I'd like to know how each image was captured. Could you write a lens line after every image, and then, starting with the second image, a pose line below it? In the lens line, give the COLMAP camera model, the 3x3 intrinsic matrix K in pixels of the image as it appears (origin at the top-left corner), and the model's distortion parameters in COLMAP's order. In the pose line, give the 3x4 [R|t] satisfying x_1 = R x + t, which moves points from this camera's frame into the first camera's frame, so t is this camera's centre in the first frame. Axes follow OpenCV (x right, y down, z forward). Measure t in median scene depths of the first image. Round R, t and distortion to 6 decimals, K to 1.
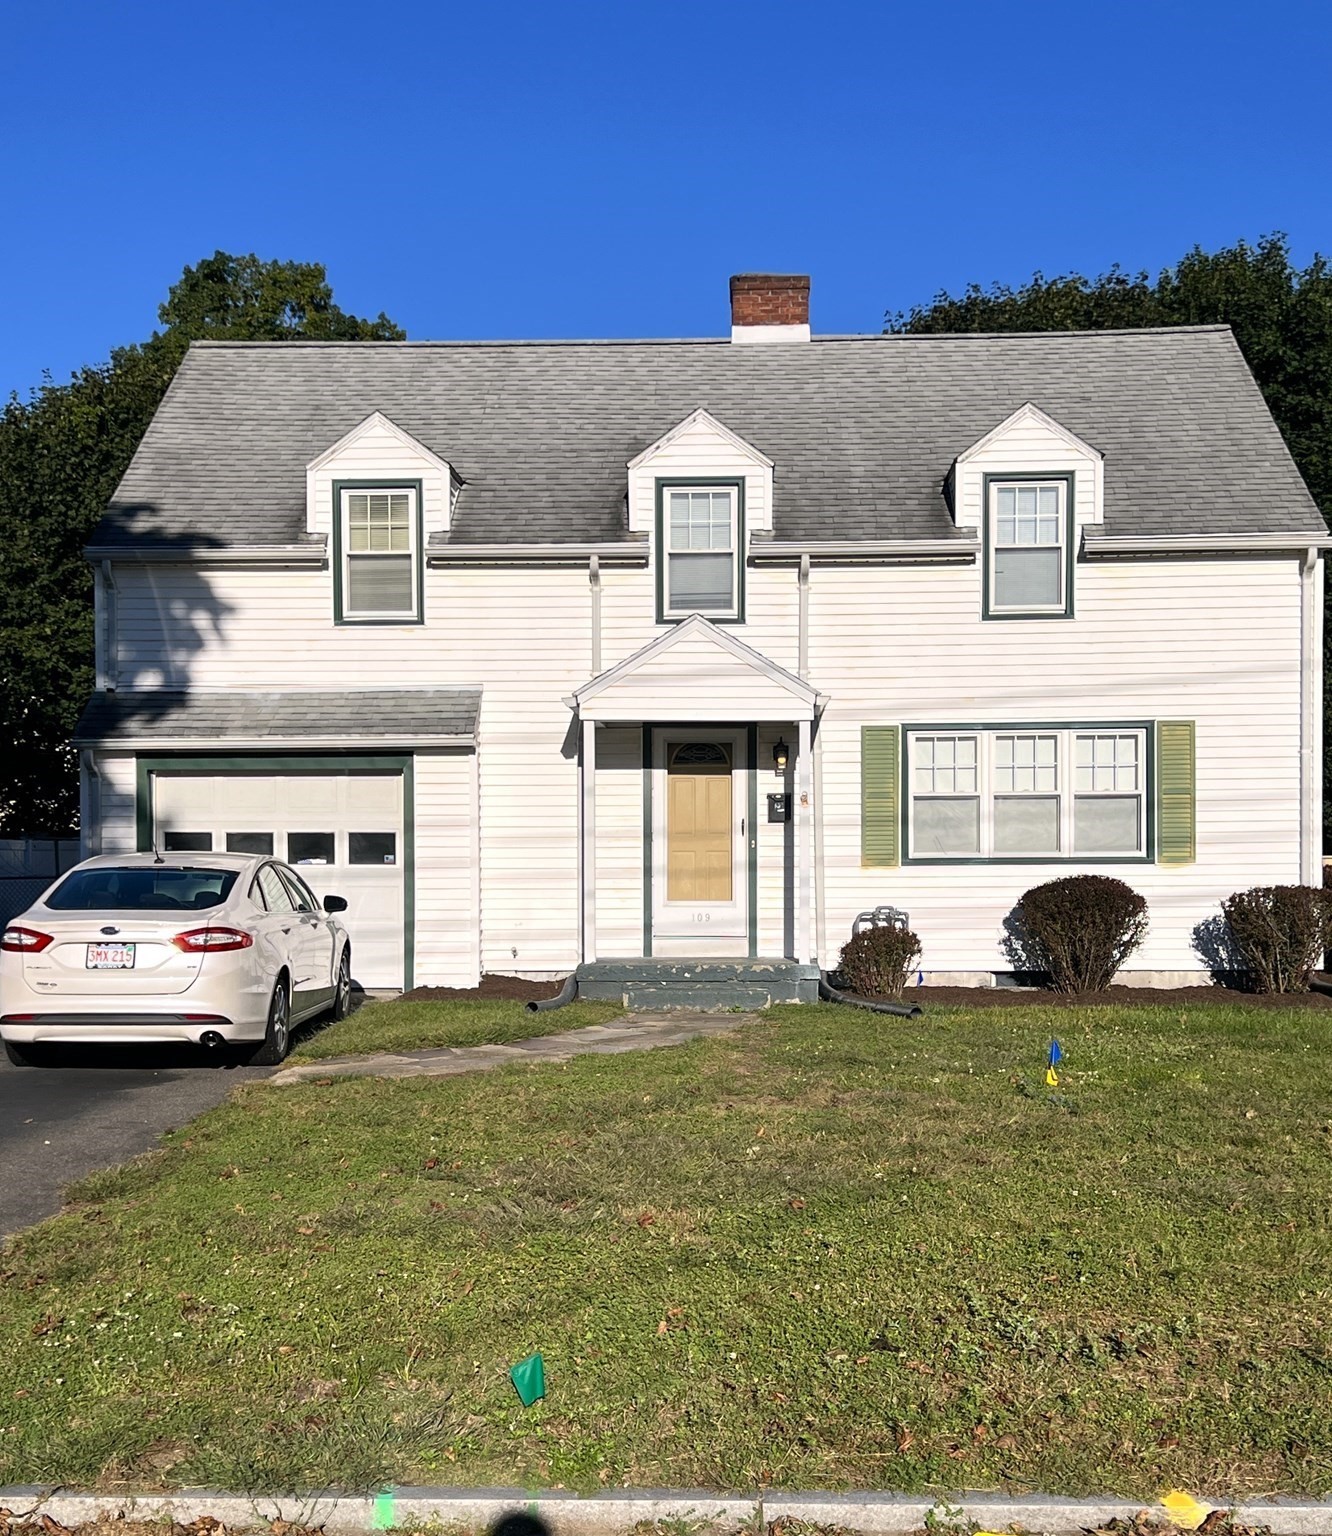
lens RADIAL K [[1987.8, 0, 668.2], [0, 1987.8, 898.7], [0, 0, 1]] dist [0.169662, -0.555954]
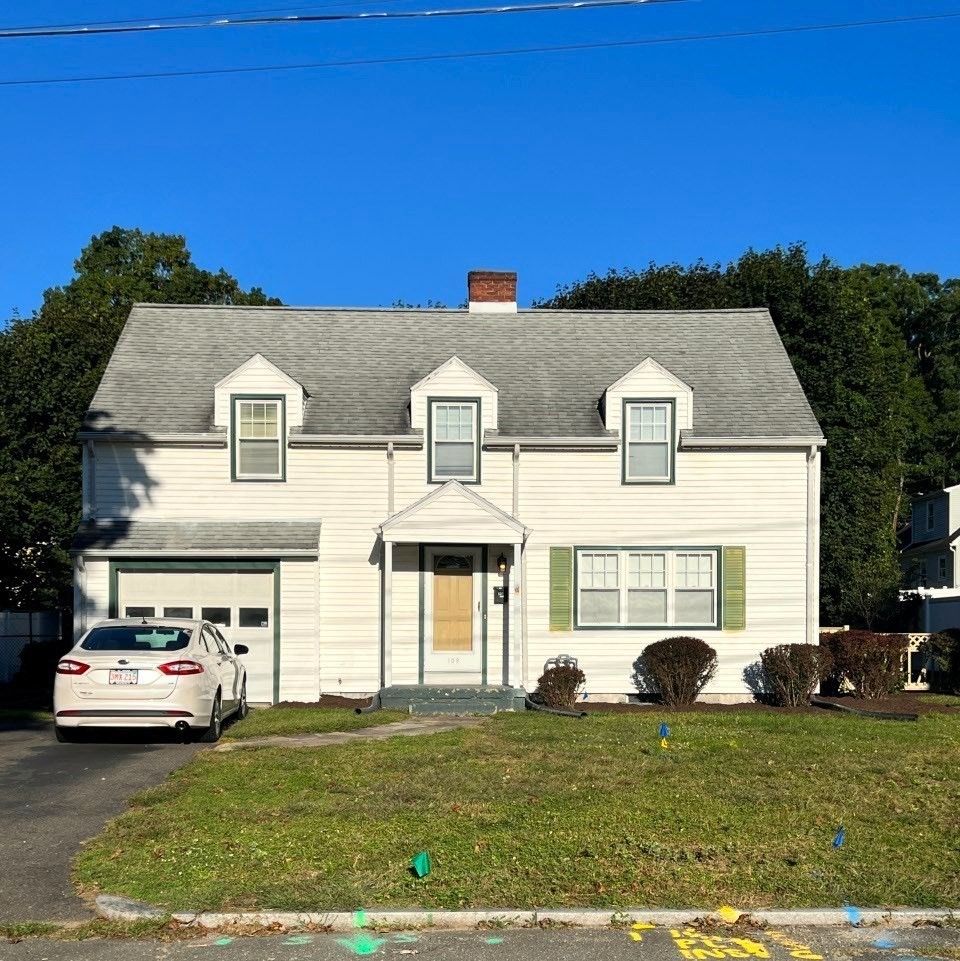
lens RADIAL K [[1355.1, 0, 483.1], [0, 1355.1, 639.2], [0, 0, 1]] dist [0.193855, -0.771086]
pose [[0.998017, 0.006984, 0.062552, -0.029913], [-0.006075, 0.999873, -0.014703, 0.008091], [-0.062647, 0.014294, 0.997933, -0.133836]]
